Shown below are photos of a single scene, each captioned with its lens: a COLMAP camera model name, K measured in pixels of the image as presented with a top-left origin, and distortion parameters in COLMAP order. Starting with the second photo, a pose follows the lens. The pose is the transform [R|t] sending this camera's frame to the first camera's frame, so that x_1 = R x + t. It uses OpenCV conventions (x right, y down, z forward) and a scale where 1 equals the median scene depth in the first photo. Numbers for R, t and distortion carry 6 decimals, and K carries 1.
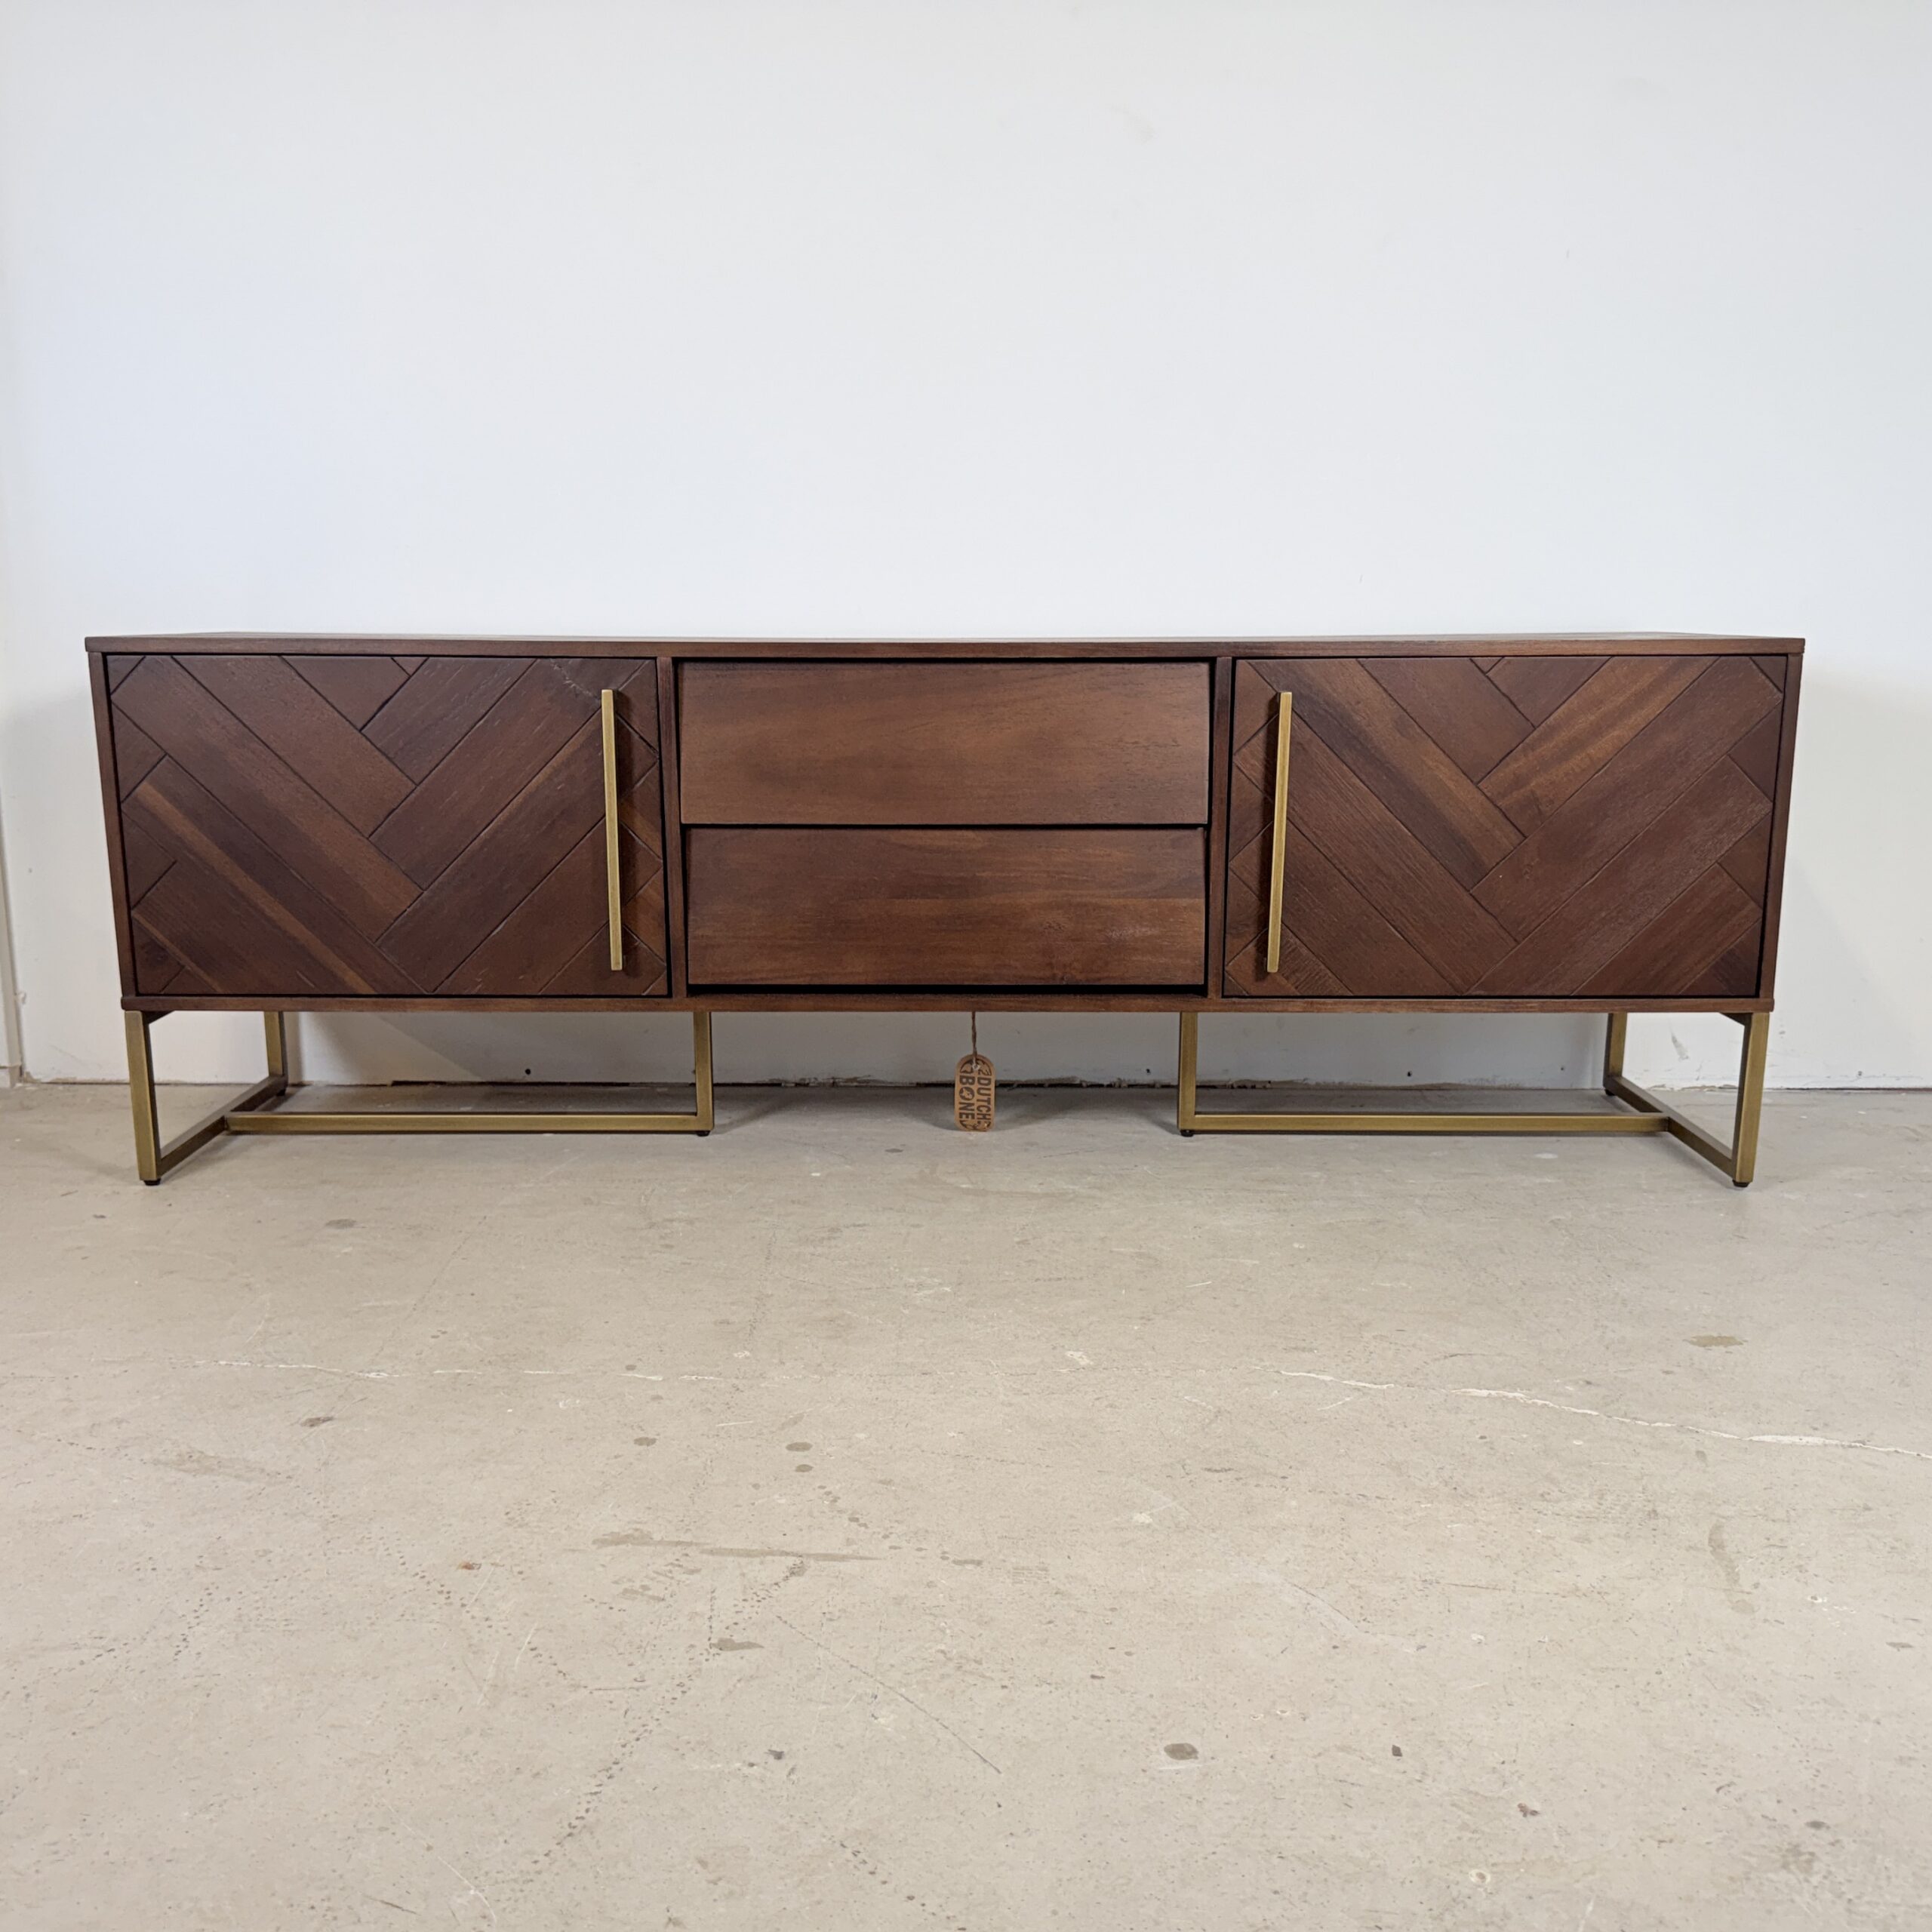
lens RADIAL K [[1904.6, 0, 961.6], [0, 1904.6, 1040.9], [0, 0, 1]] dist [0.173020, -0.373782]
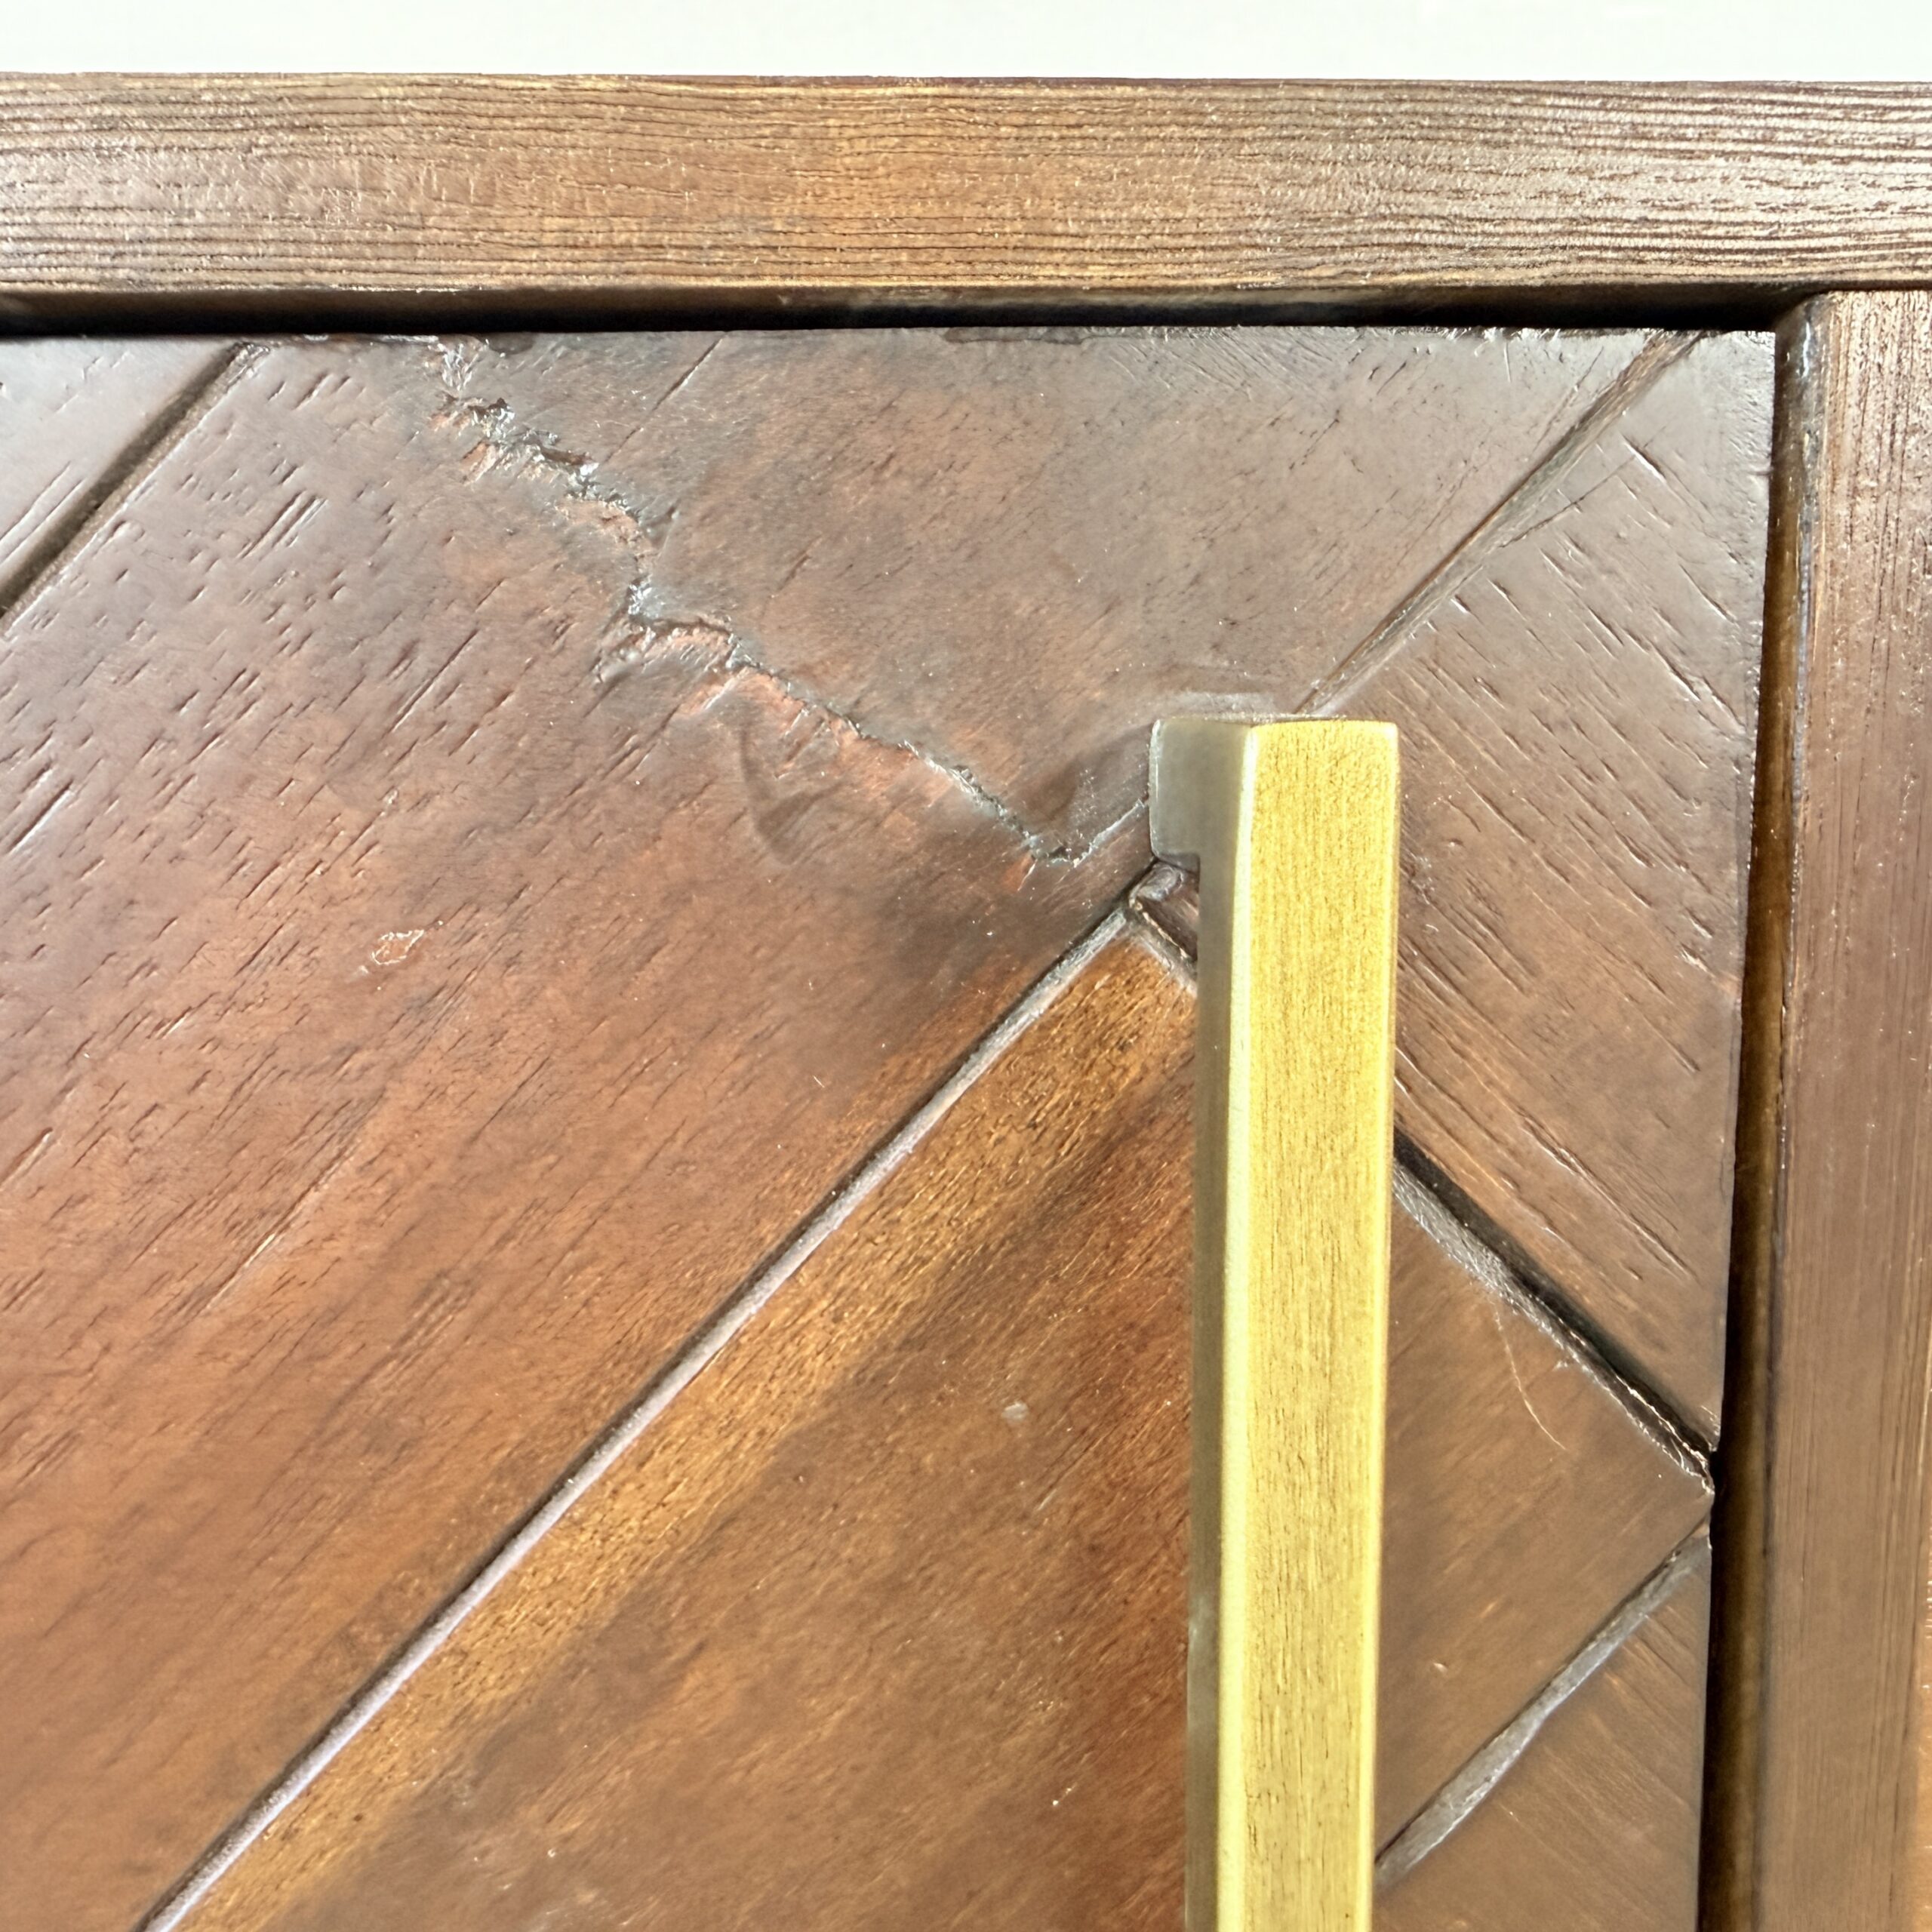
lens RADIAL K [[1989.8, 0, 966.0], [0, 1989.8, 966.0], [0, 0, 1]] dist [0.005055, 0.003249]
pose [[0.987467, -0.043524, 0.151705, -0.201277], [0.050267, 0.997898, -0.040899, -0.167584], [-0.149606, 0.048012, 0.987579, 0.906372]]
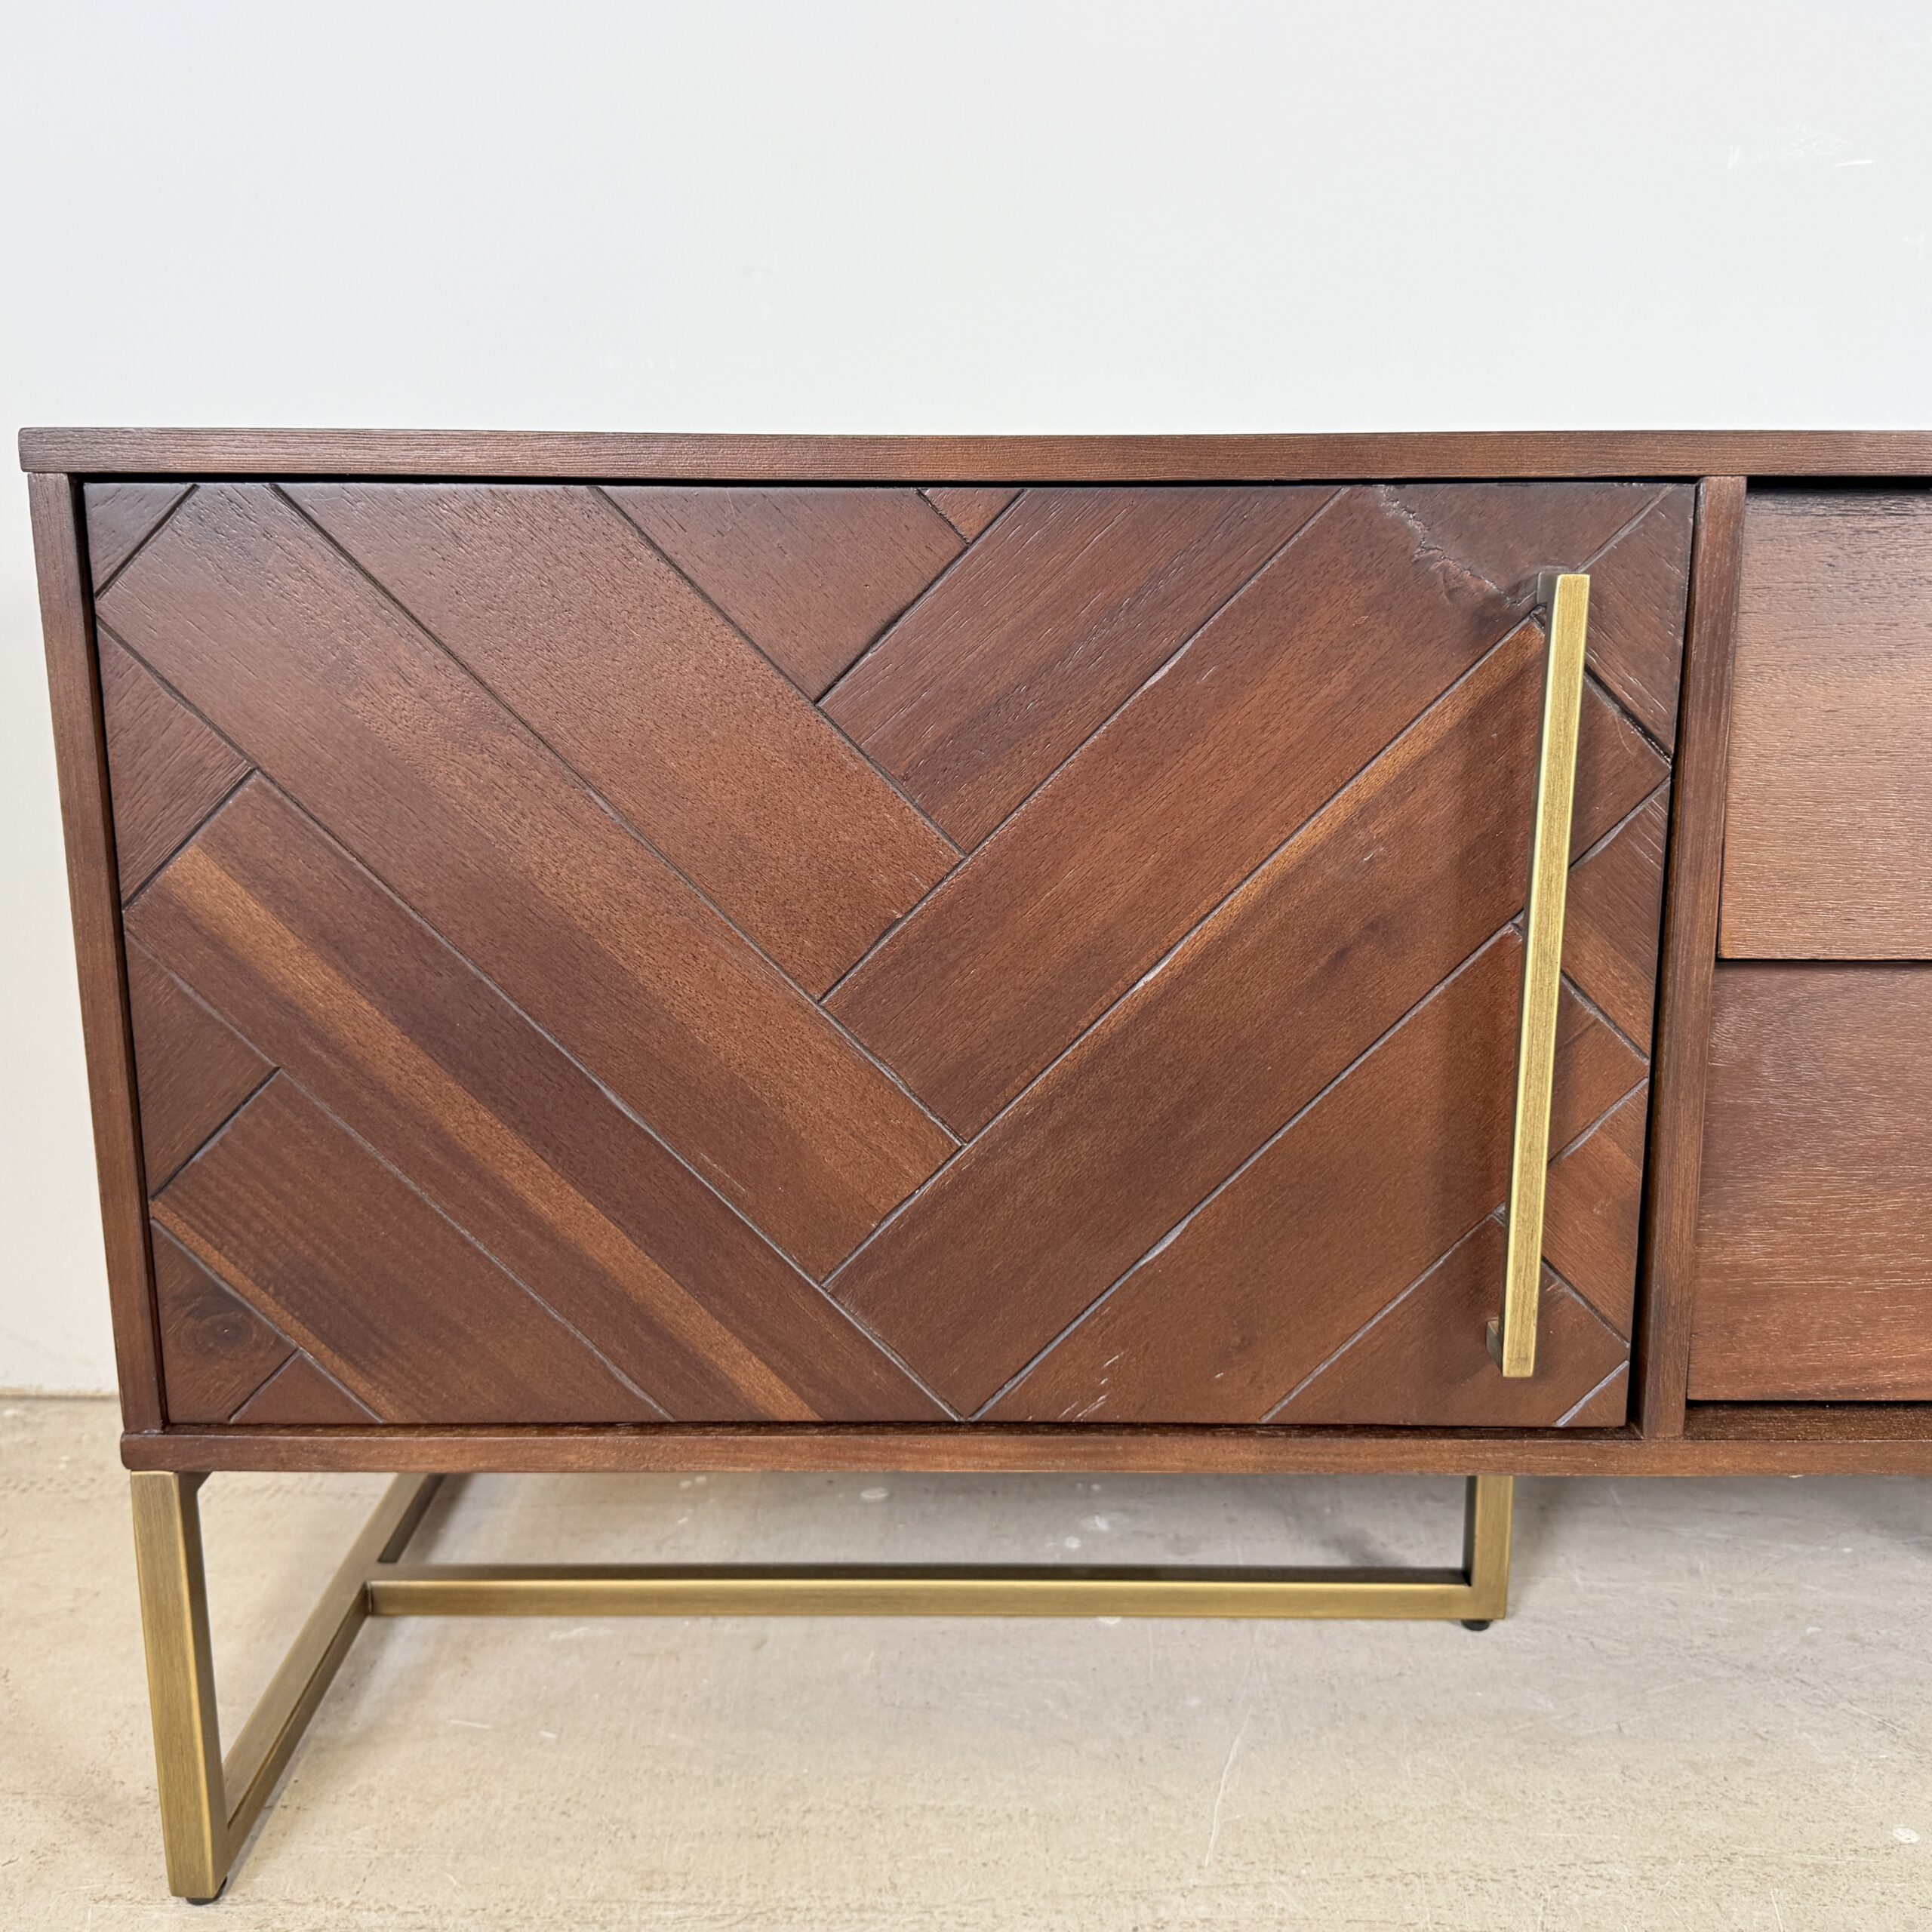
lens RADIAL K [[2141.2, 0, 989.6], [0, 2141.2, 928.9], [0, 0, 1]] dist [0.215374, -0.559064]
pose [[0.999947, 0.003232, -0.009753, -0.272333], [-0.003087, 0.999885, 0.014830, -0.124009], [0.009800, -0.014800, 0.999842, 0.606964]]
